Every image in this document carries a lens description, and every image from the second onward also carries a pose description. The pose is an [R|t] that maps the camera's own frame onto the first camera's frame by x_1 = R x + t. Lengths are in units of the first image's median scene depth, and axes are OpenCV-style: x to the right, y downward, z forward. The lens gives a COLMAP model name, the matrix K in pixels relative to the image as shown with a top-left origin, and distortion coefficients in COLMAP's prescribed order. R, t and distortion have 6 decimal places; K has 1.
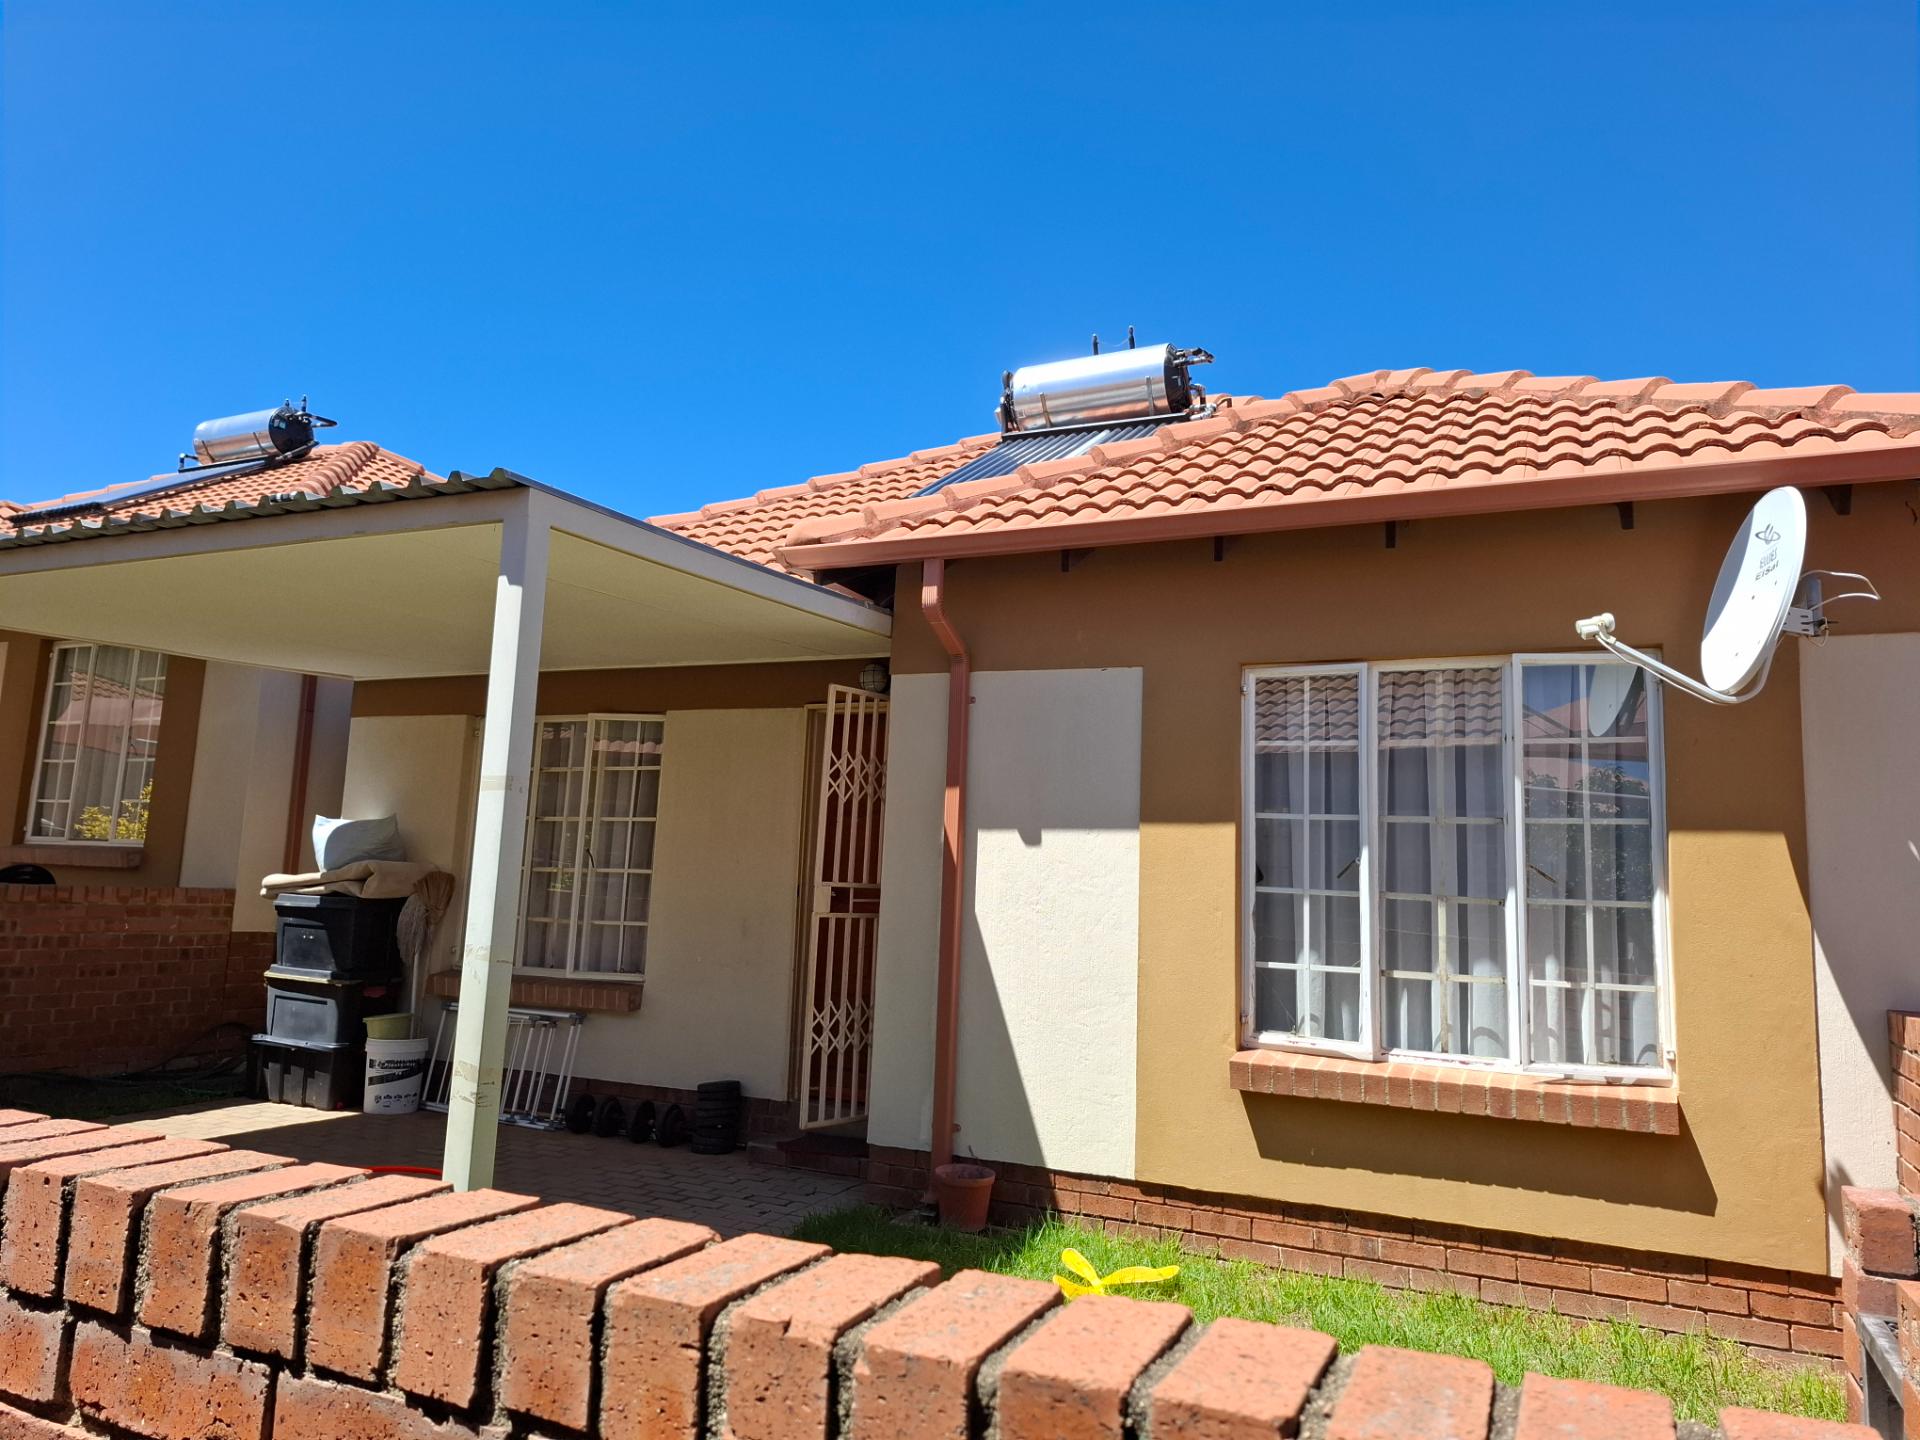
lens RADIAL K [[1340.9, 0, 939.1], [0, 1340.9, 699.1], [0, 0, 1]] dist [0.130681, -0.202834]
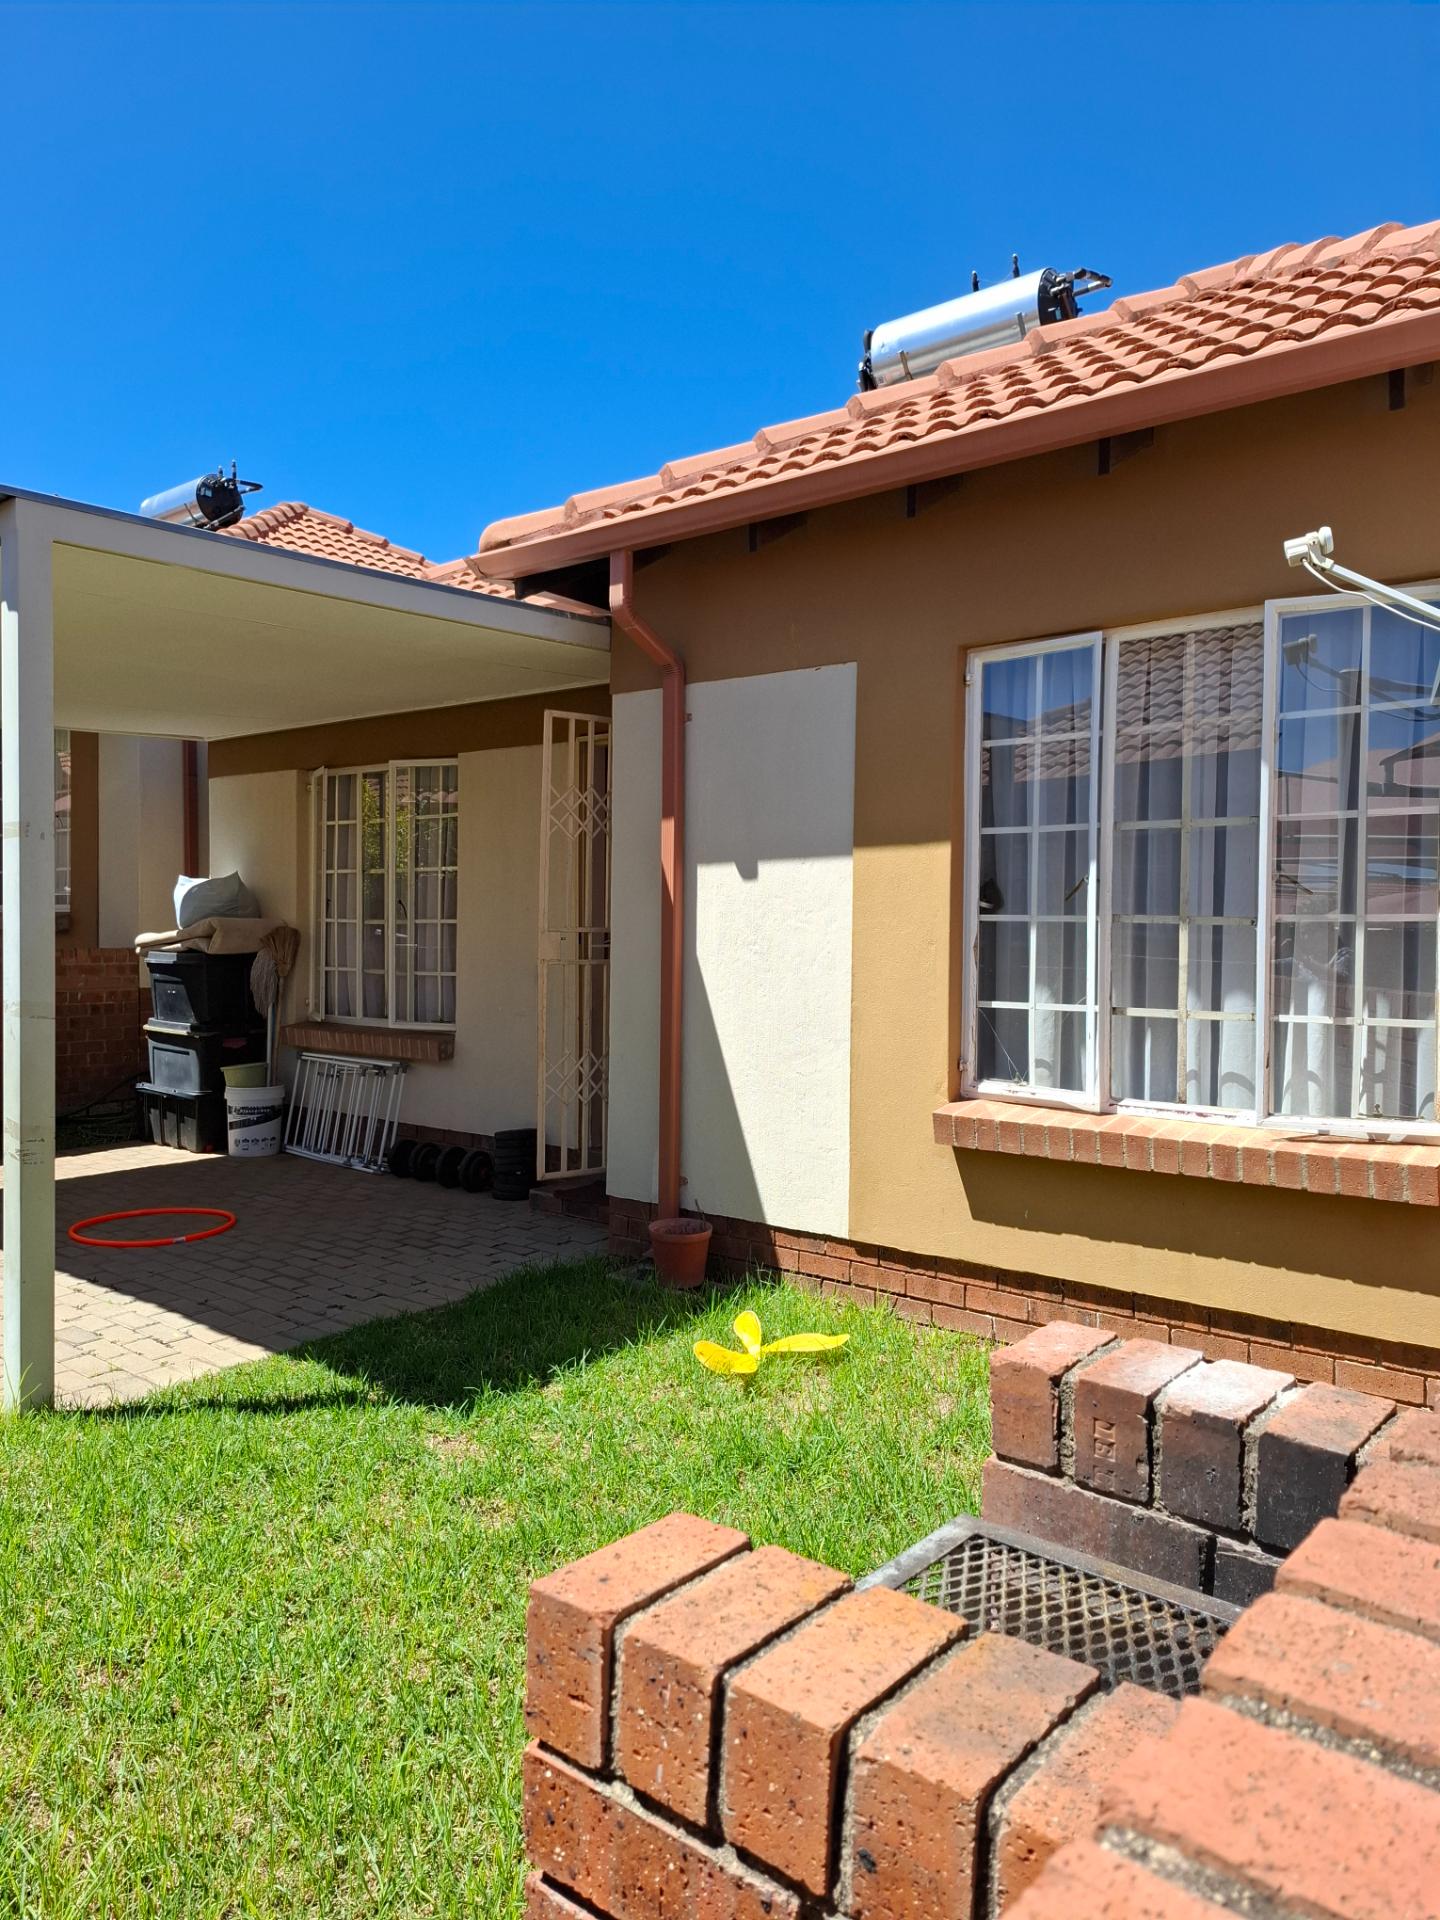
lens RADIAL K [[1340.9, 0, 720.0], [0, 1340.9, 960.0], [0, 0, 1]] dist [0.130681, -0.202834]
pose [[0.971820, -0.025094, -0.234386, 0.273794], [0.061335, 0.986988, 0.148638, 0.030761], [0.227606, -0.158825, 0.960713, 0.145967]]
